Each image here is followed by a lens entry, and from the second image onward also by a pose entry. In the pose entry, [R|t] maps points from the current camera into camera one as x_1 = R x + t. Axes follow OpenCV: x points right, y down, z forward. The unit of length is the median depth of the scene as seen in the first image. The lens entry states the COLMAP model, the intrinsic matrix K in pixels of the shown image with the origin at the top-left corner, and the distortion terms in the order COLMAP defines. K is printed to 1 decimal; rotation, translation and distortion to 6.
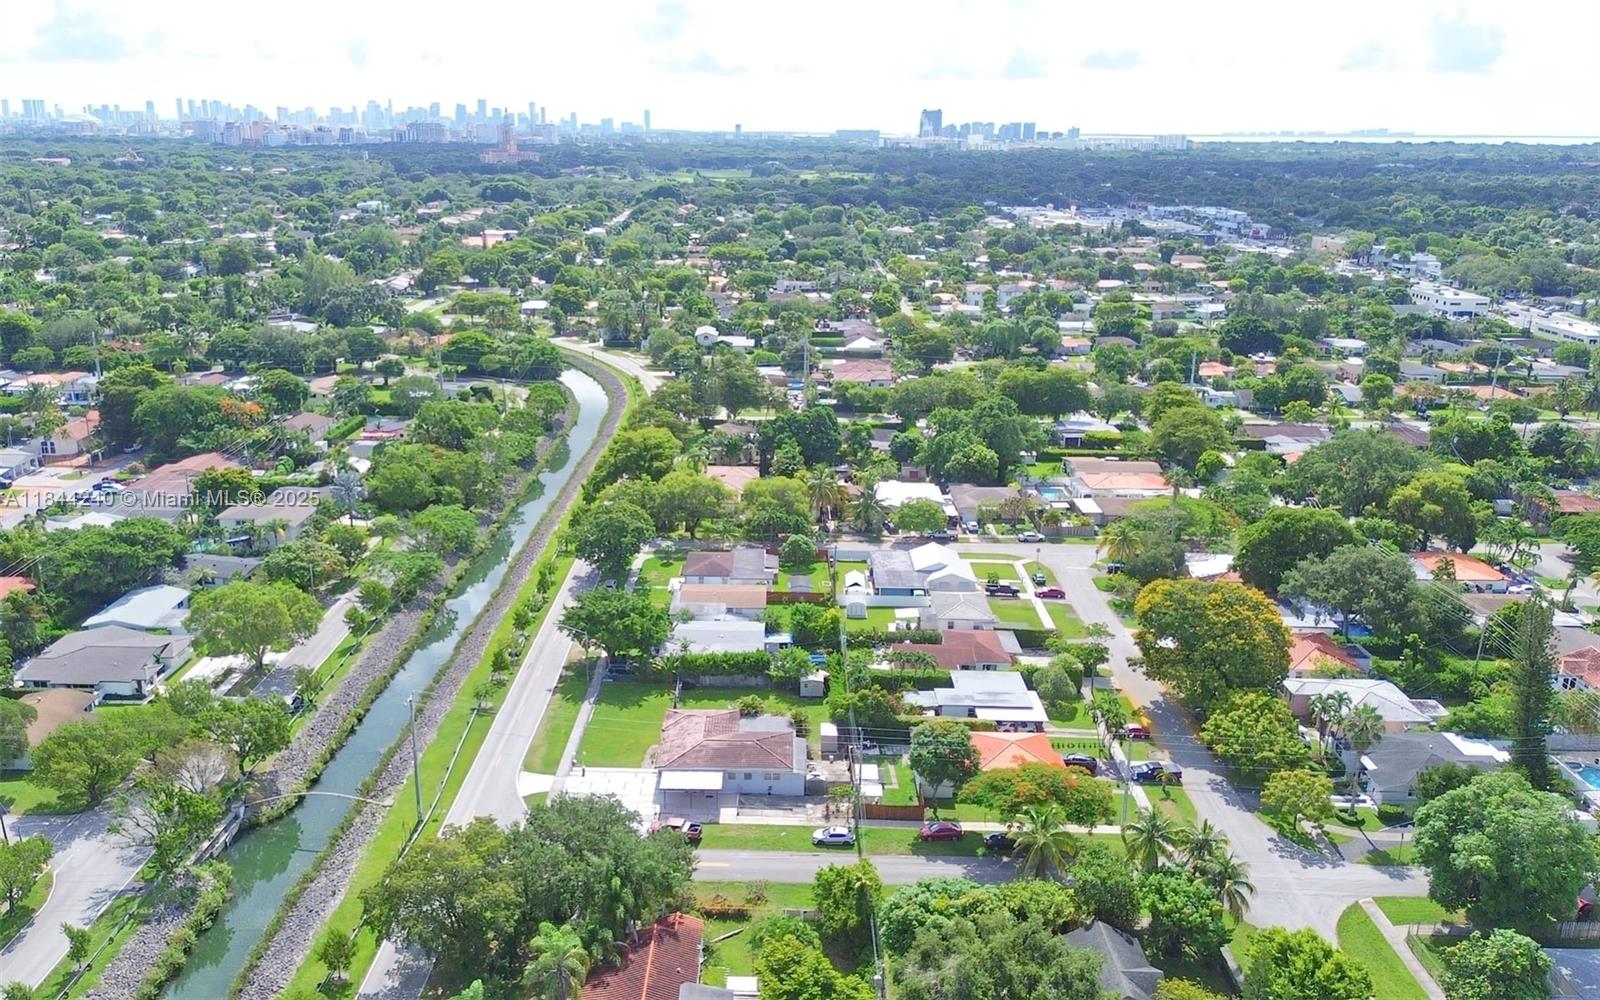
lens RADIAL K [[1323.5, 0, 802.0], [0, 1323.5, 456.1], [0, 0, 1]] dist [0.058909, -0.002451]
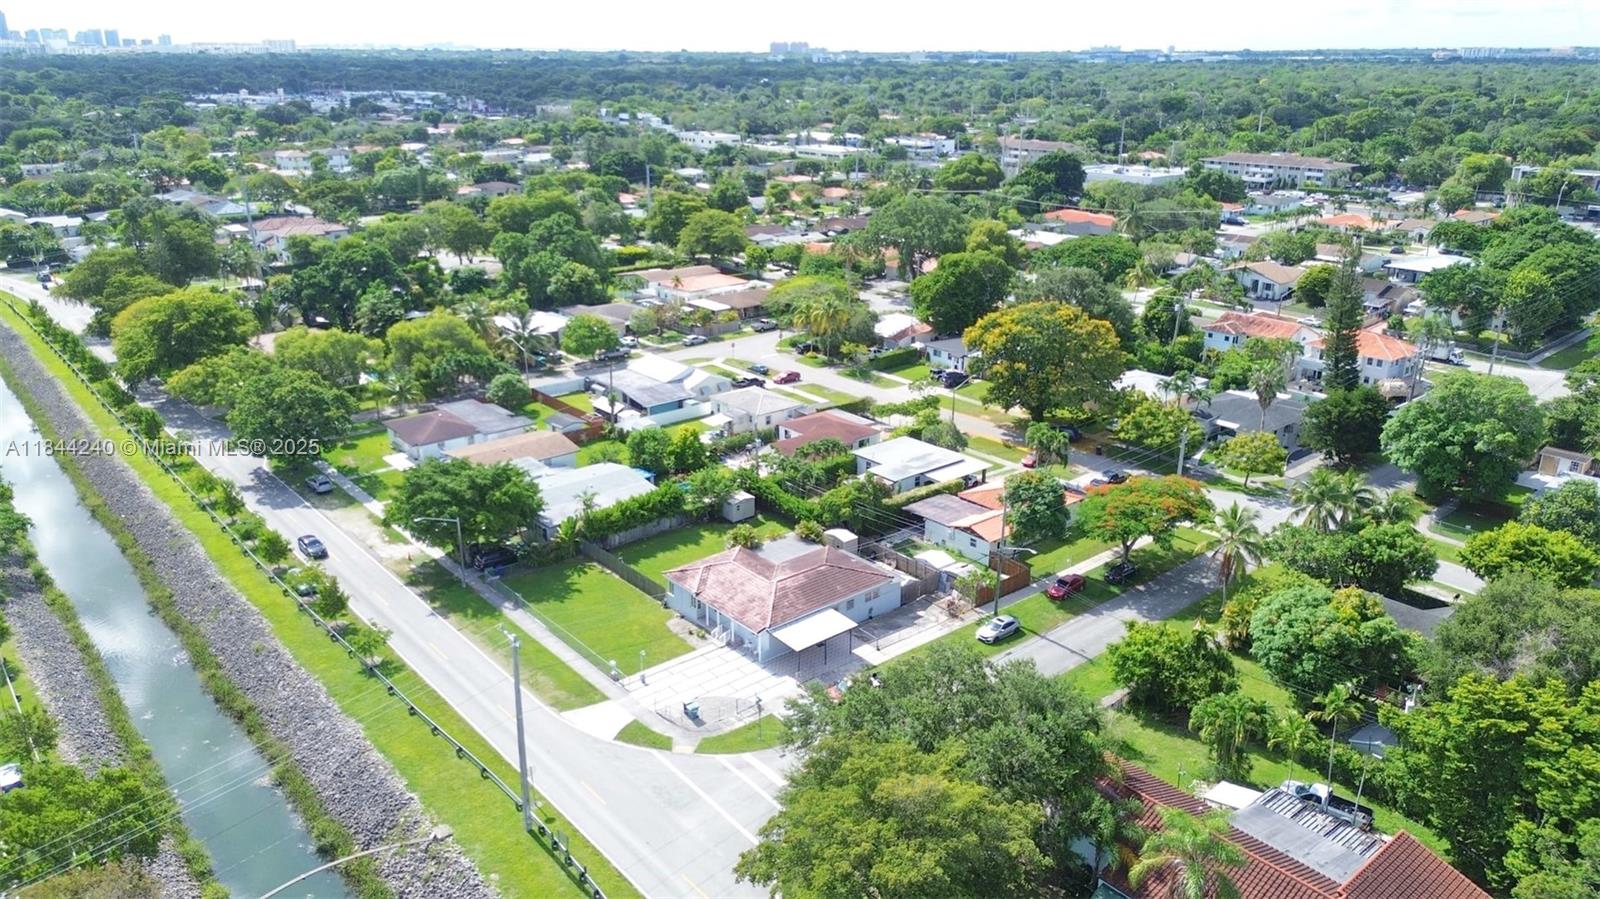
lens RADIAL K [[1121.4, 0, 800.0], [0, 1121.4, 449.5], [0, 0, 1]] dist [0.001223, -0.000573]
pose [[0.727004, -0.223320, 0.649302, -0.386706], [0.165375, 0.974744, 0.150087, 0.035612], [-0.666421, -0.001735, 0.745574, 0.419146]]
